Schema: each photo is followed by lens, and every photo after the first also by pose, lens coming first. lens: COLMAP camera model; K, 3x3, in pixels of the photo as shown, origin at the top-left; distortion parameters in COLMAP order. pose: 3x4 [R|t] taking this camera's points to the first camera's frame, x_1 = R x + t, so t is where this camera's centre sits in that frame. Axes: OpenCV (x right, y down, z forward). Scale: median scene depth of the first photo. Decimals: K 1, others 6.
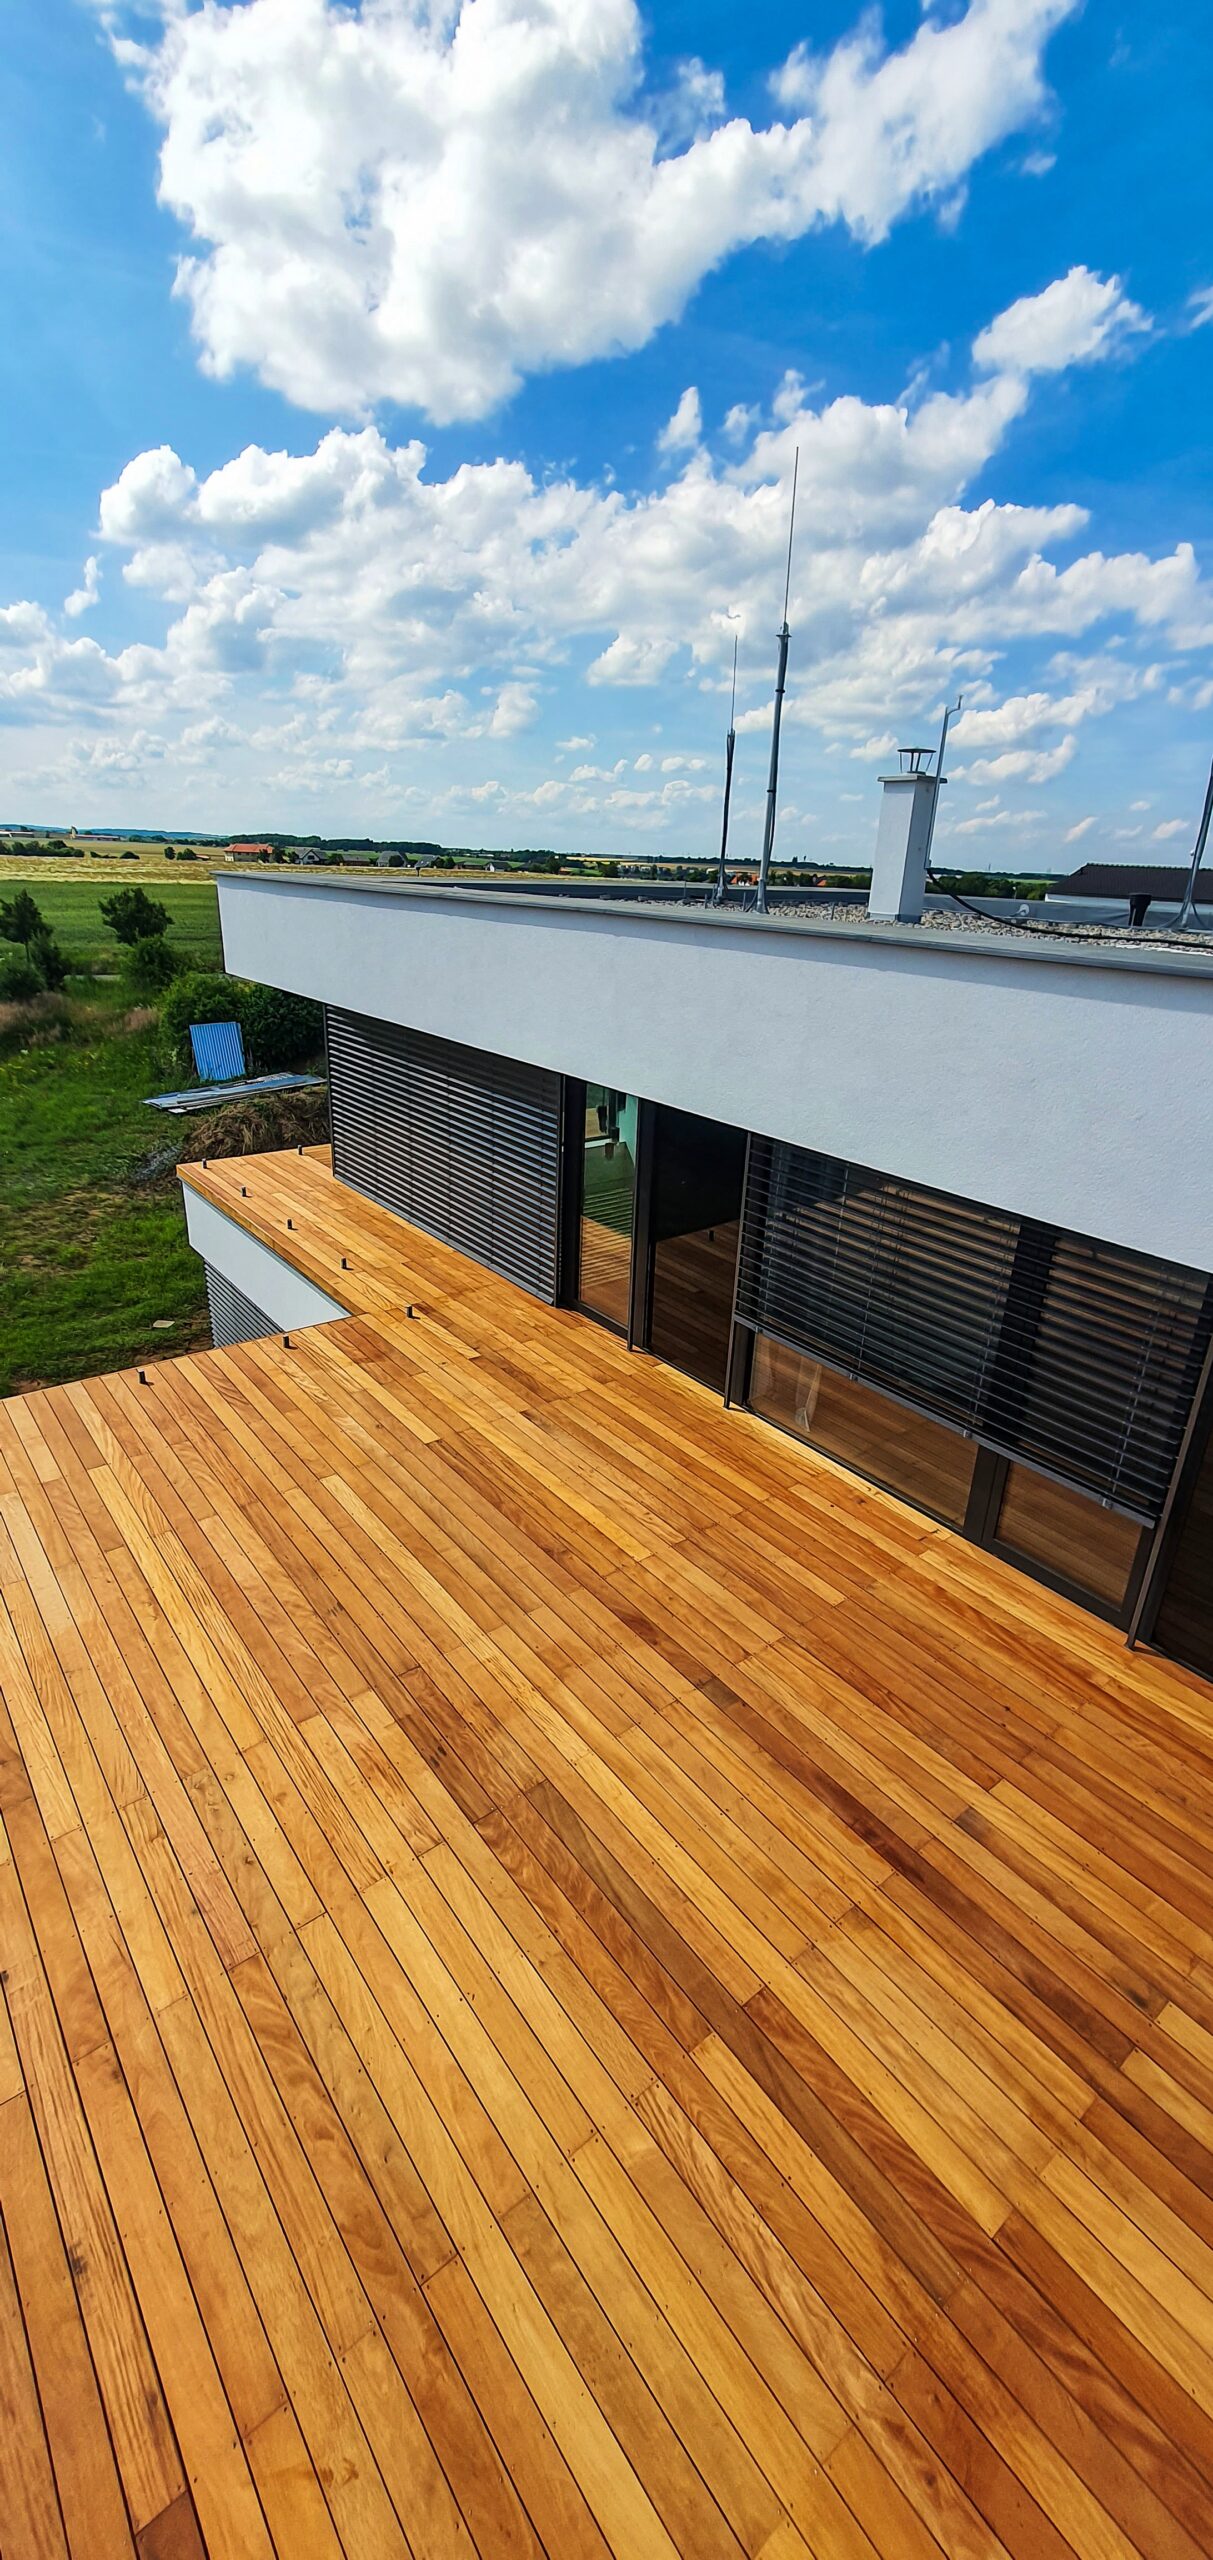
lens RADIAL K [[1022.1, 0, 606.5], [0, 1022.1, 1280.0], [0, 0, 1]] dist [0.000207, -0.000001]
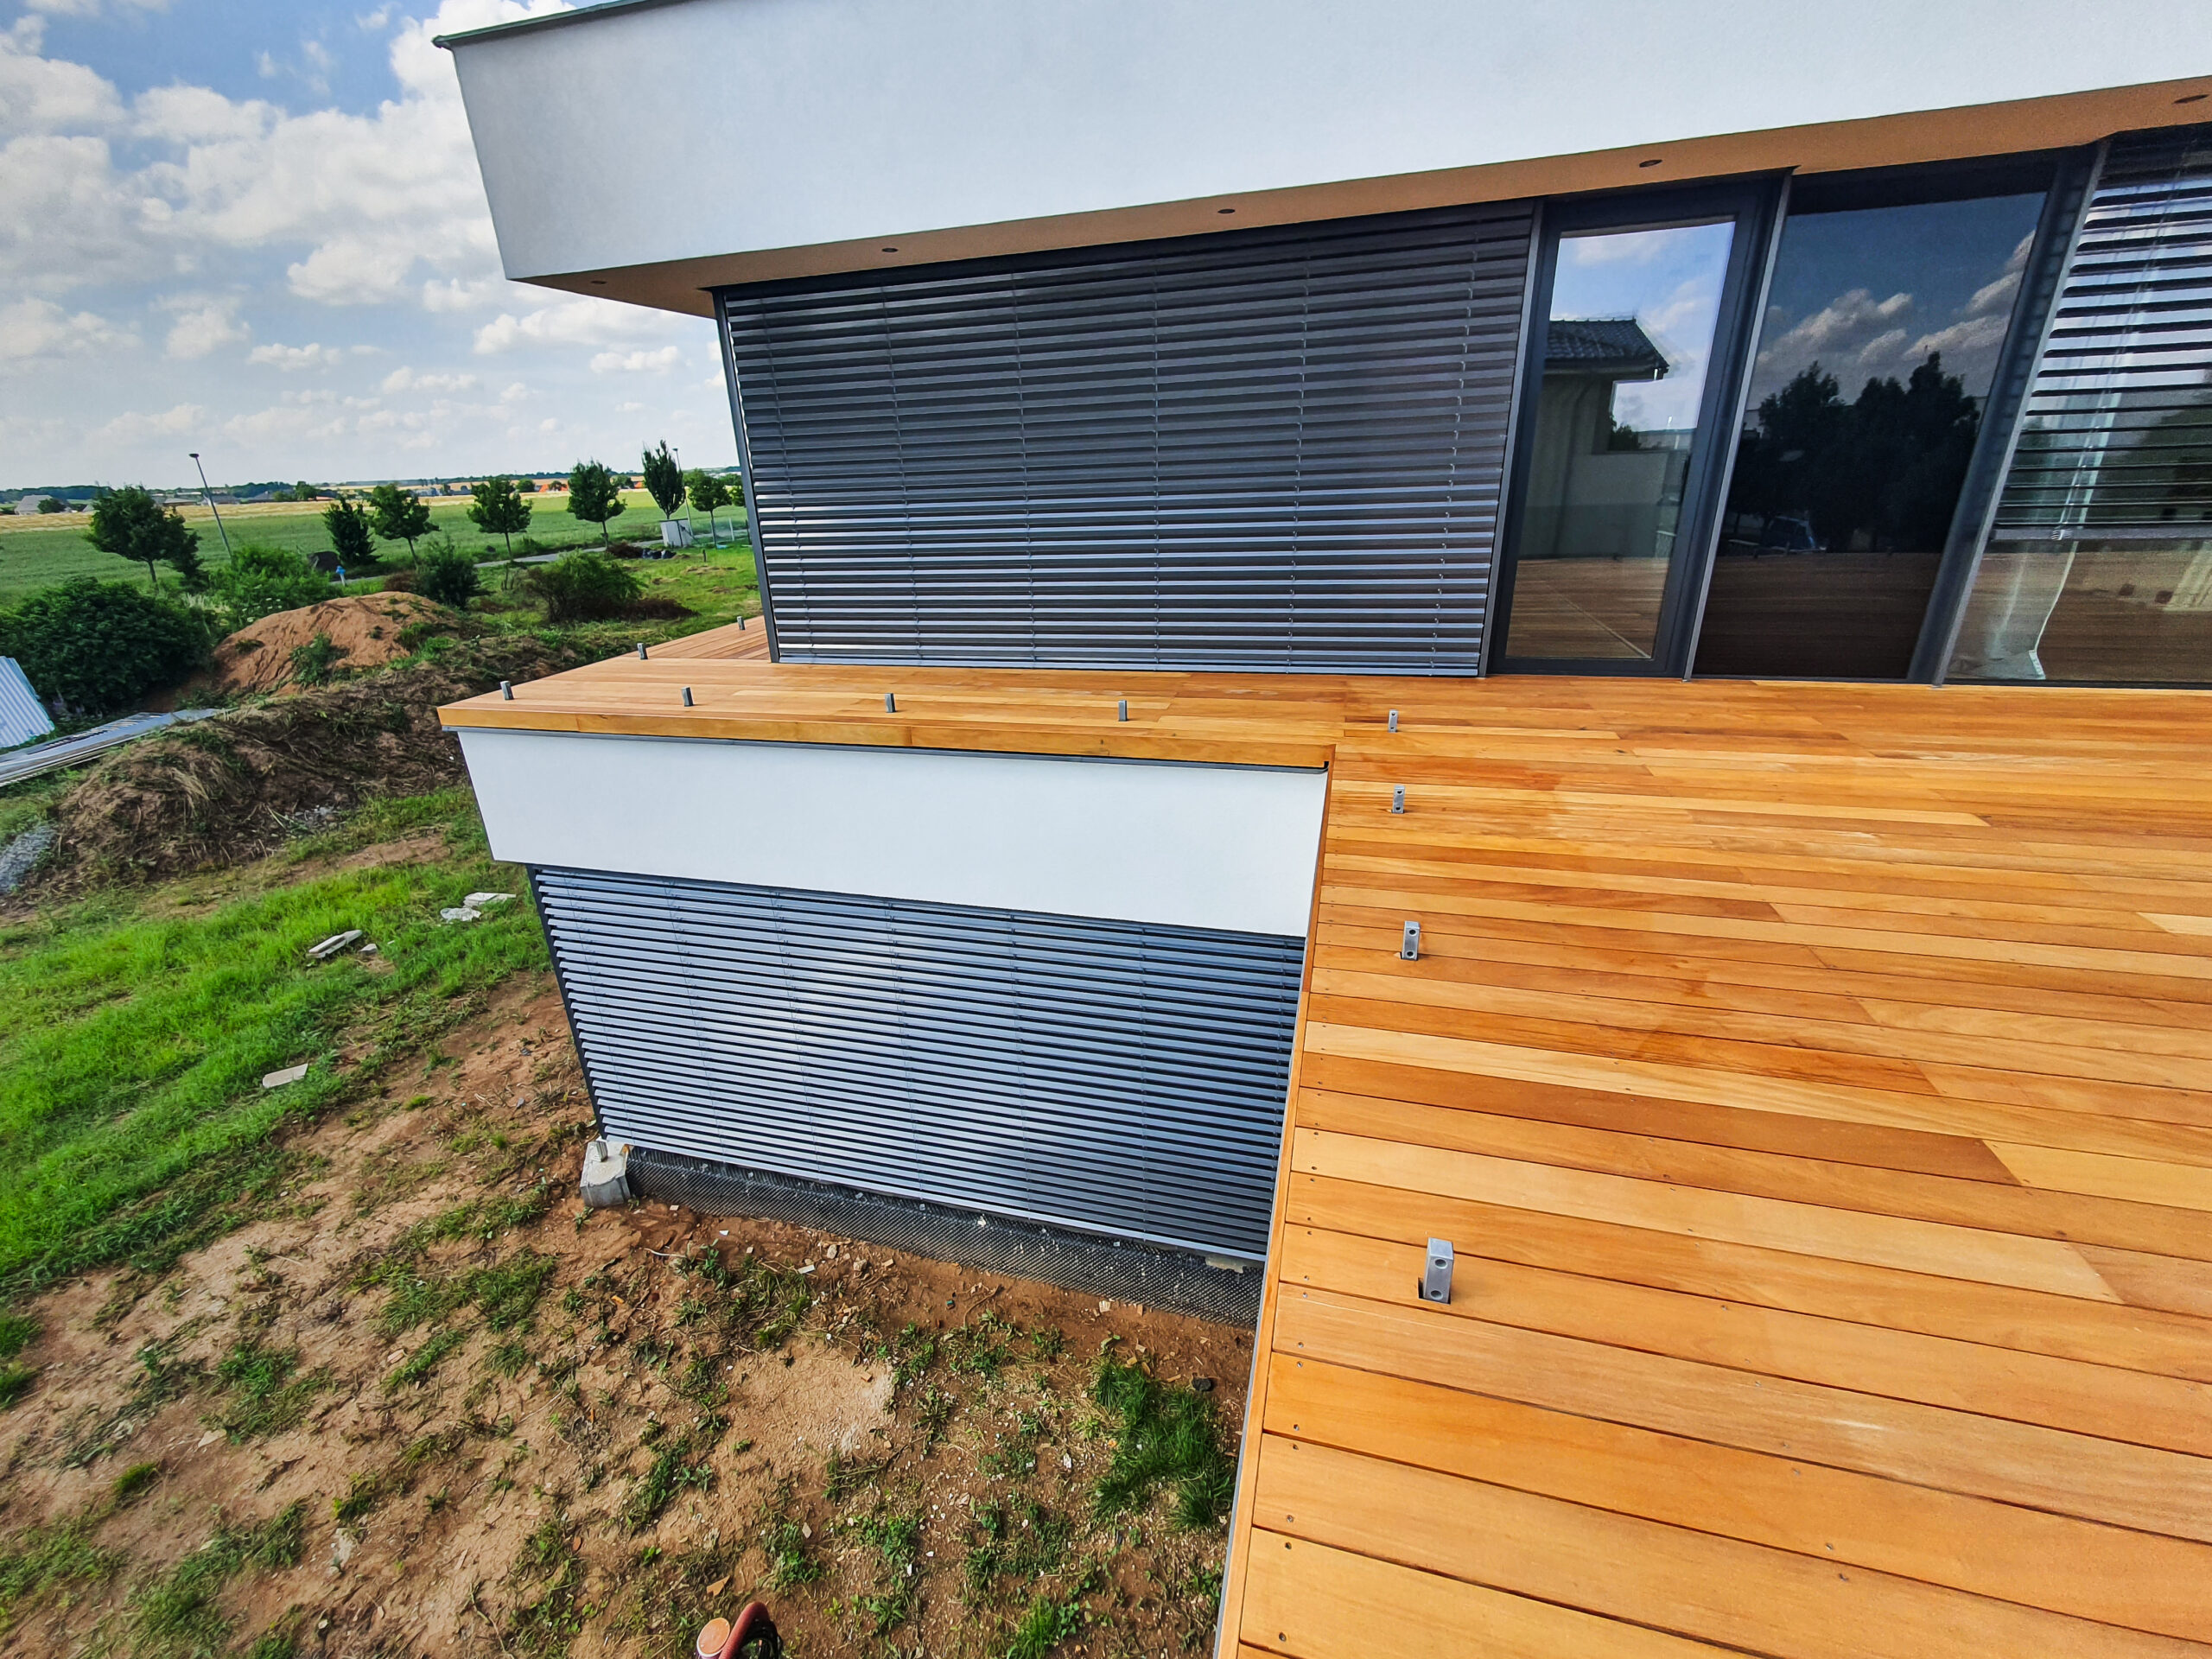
lens RADIAL K [[906.1, 0, 1106.0], [0, 906.1, 829.5], [0, 0, 1]] dist [-0.001489, -0.000235]
pose [[0.797670, -0.288755, 0.529474, -0.291549], [0.286483, 0.953974, 0.088664, -0.000477], [-0.530707, 0.080961, 0.843680, 0.330148]]
